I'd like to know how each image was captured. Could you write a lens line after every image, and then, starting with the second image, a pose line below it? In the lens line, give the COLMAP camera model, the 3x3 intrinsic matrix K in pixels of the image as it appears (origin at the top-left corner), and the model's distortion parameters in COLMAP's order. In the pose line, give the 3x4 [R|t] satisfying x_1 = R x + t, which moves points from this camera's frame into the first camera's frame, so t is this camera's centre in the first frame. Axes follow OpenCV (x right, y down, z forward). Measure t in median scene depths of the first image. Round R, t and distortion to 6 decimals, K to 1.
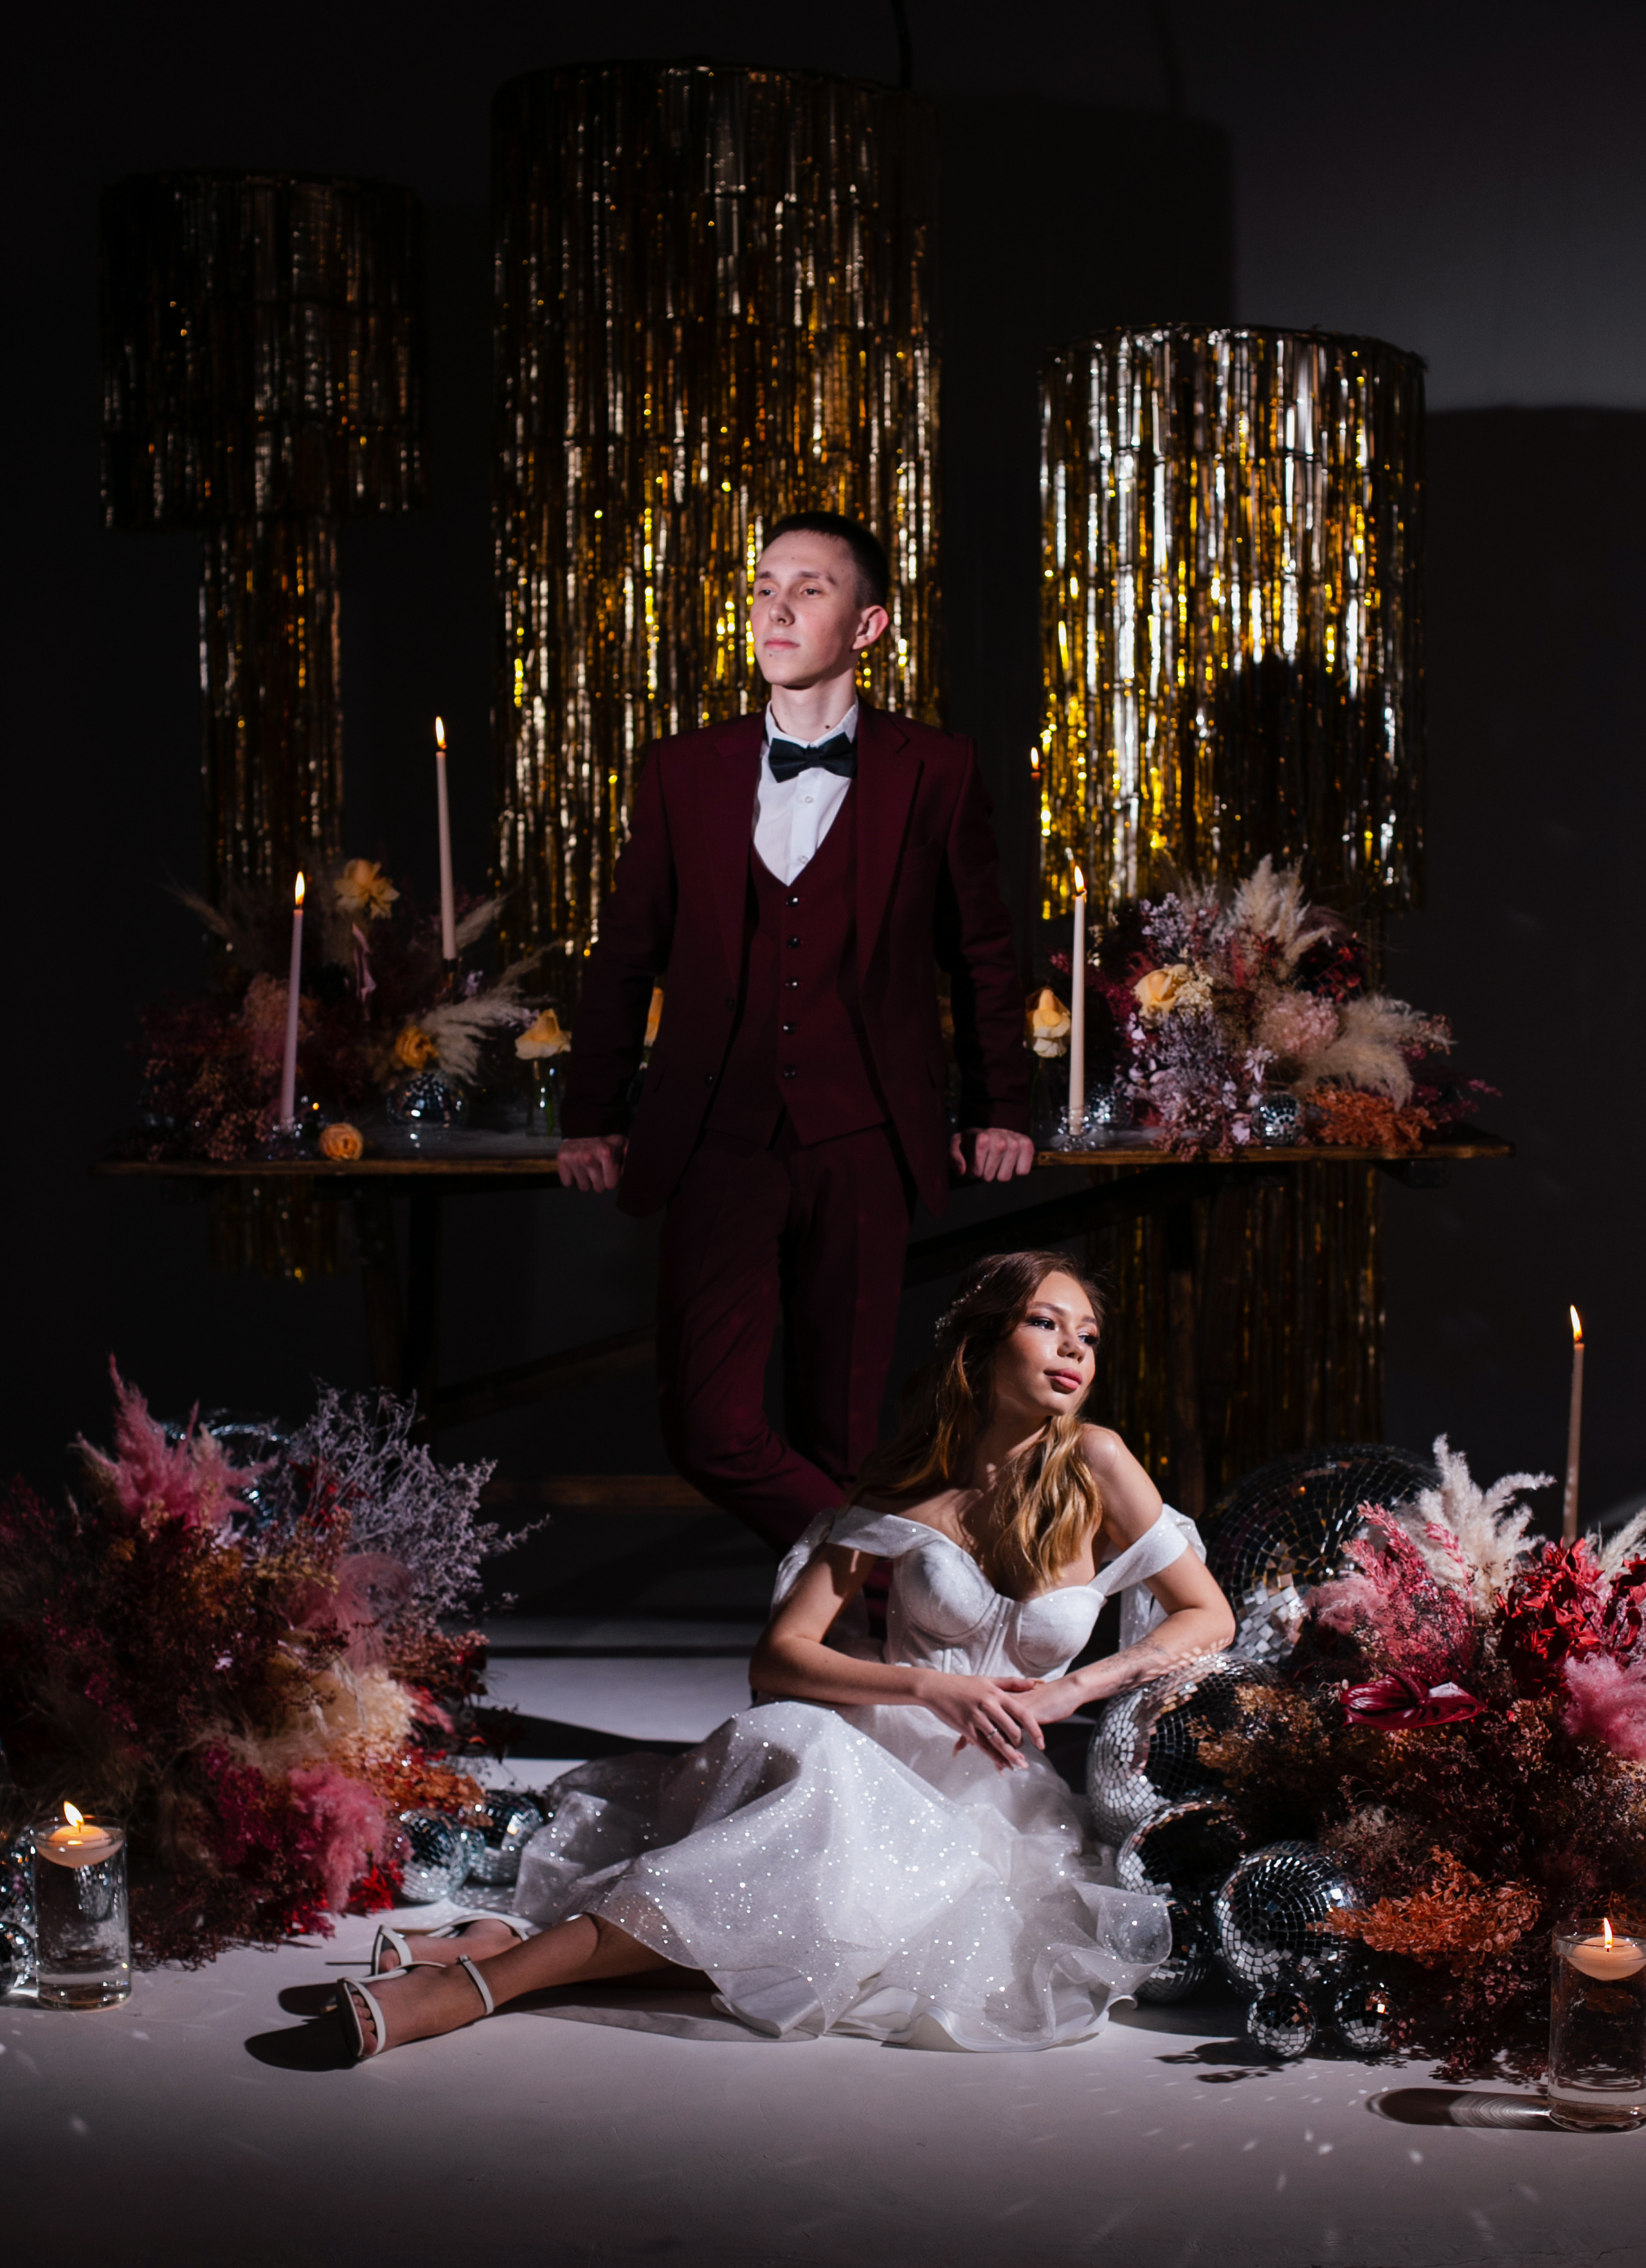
lens RADIAL K [[3729.0, 0, 825.5], [0, 3729.0, 1131.0], [0, 0, 1]] dist [-0.096223, 0.000000]
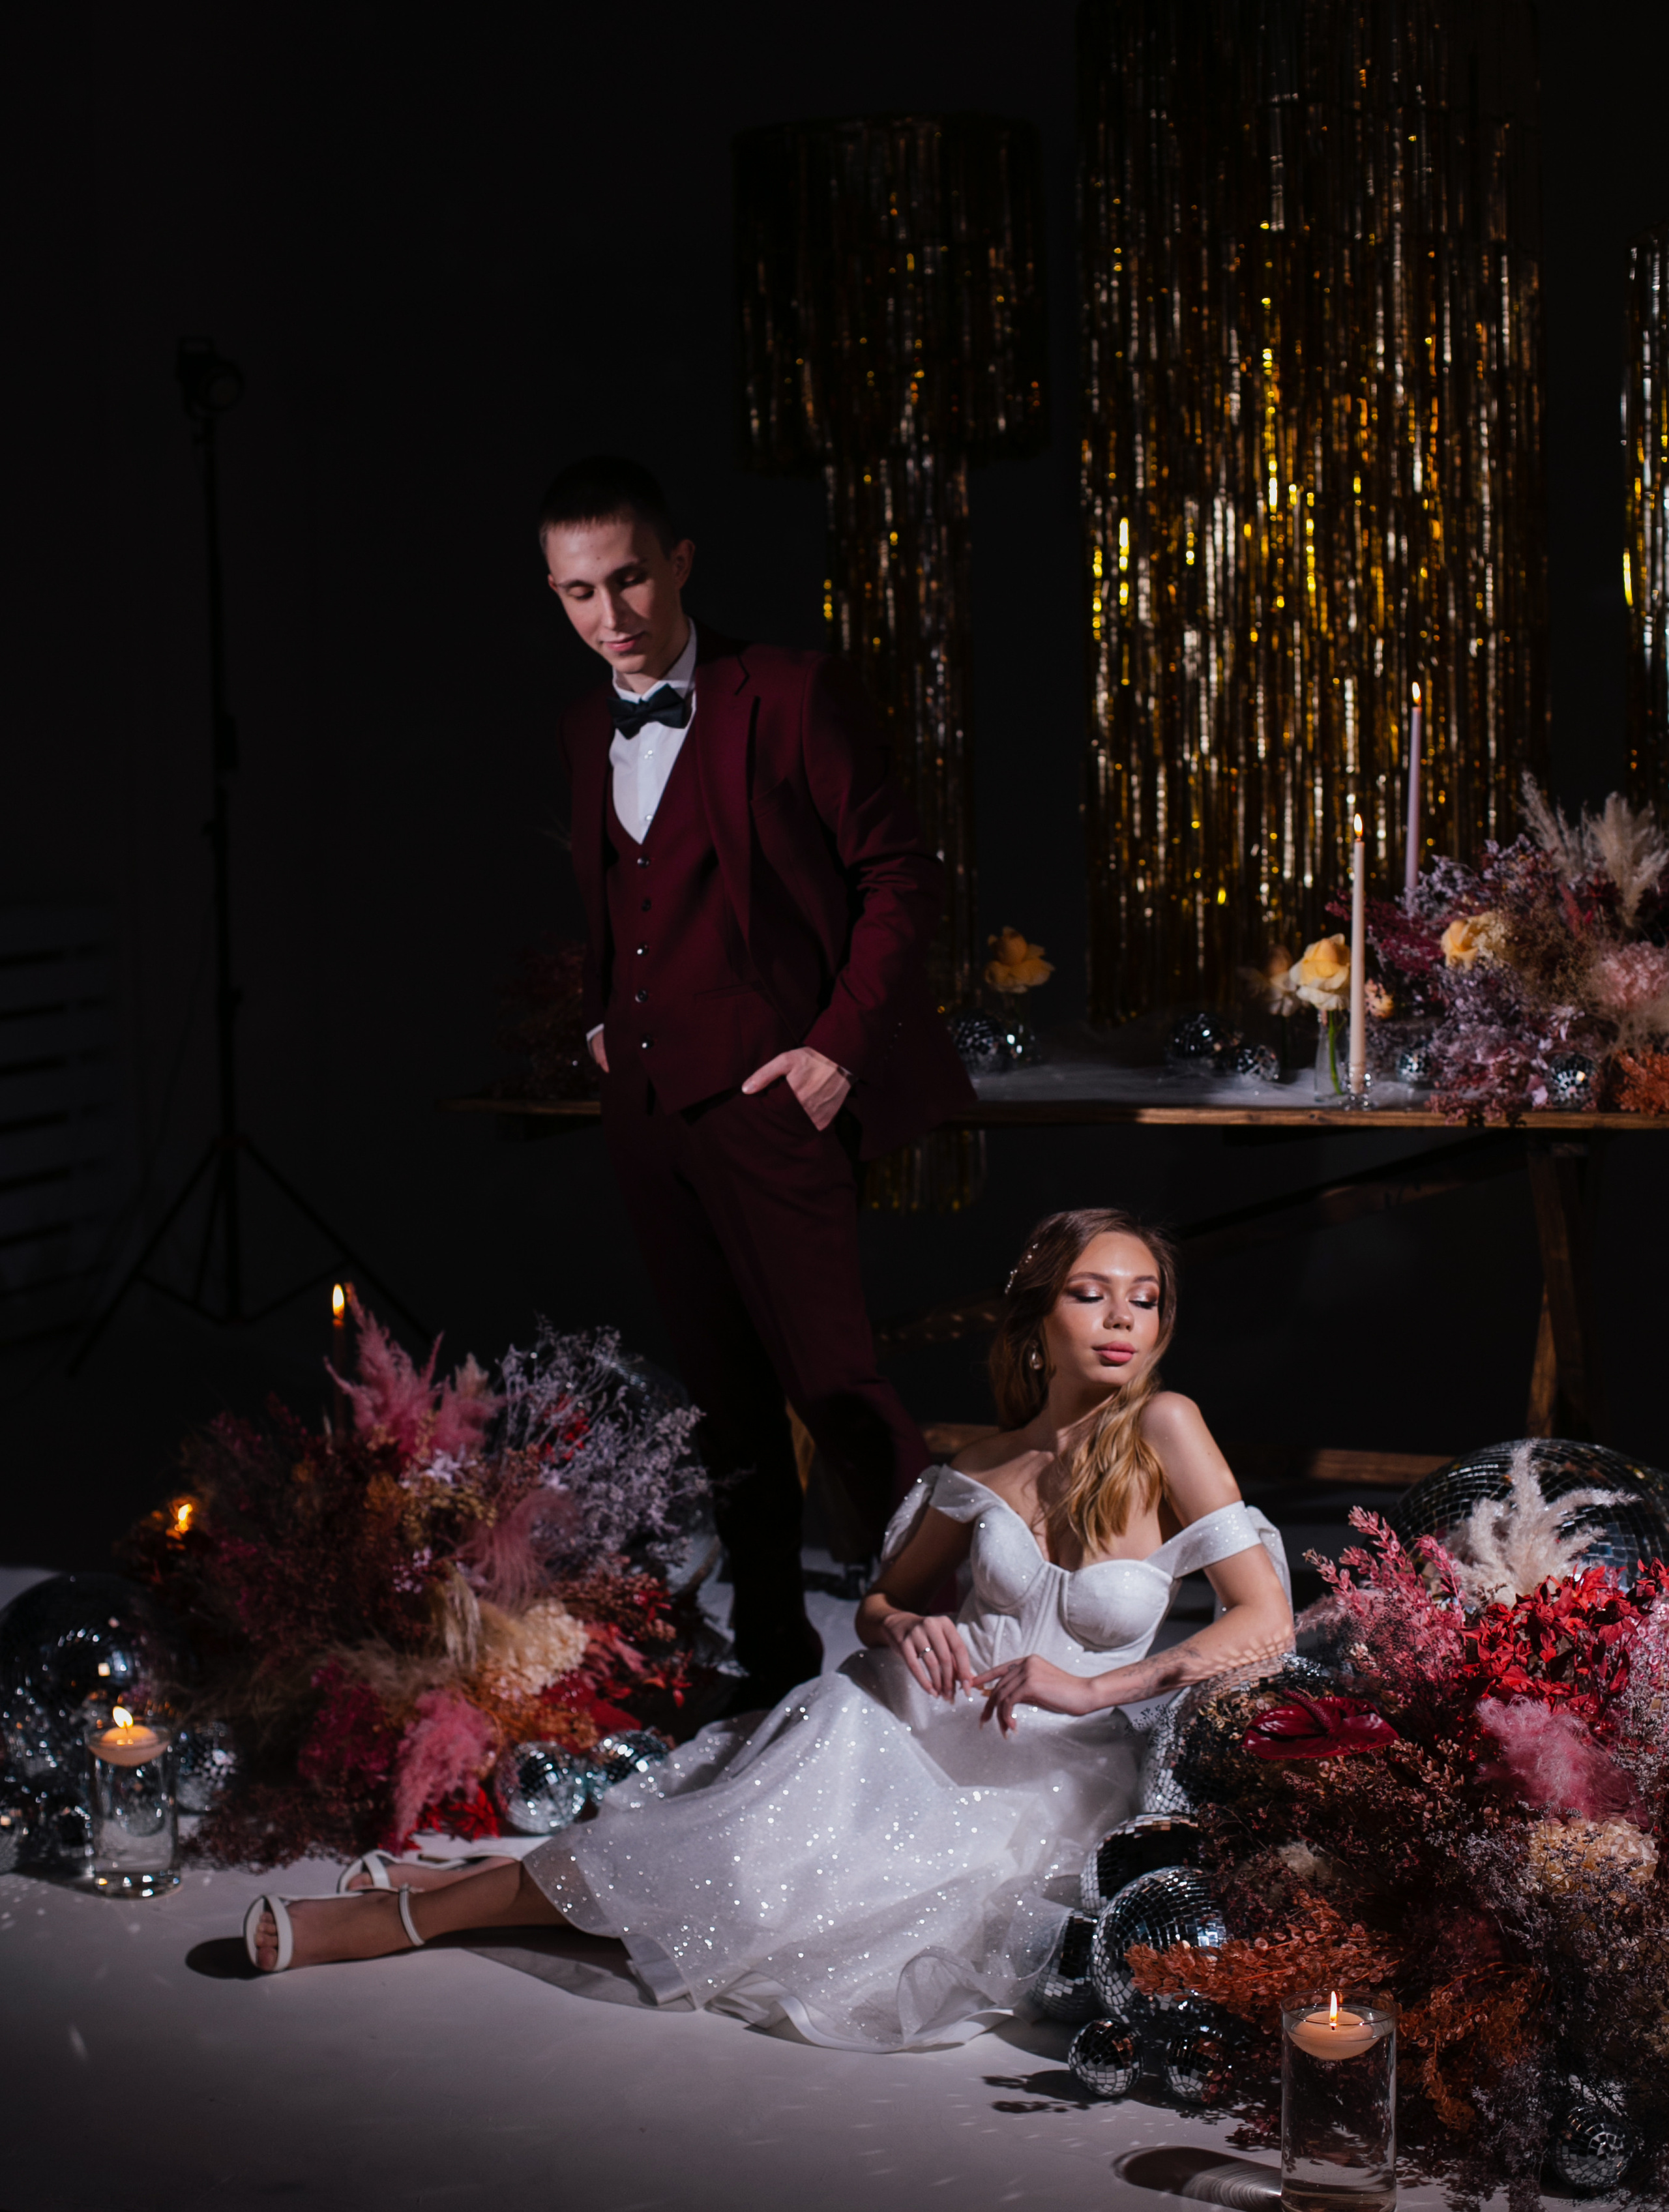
lens RADIAL K [[3730.5, 0, 826.0], [0, 3730.5, 1117.8], [0, 0, 1]] dist [-0.094646, 0.000000]
pose [[0.906032, 0.026516, -0.422378, 0.382115], [-0.017239, 0.999519, 0.025767, -0.016551], [0.422858, -0.016064, 0.906053, 0.107639]]
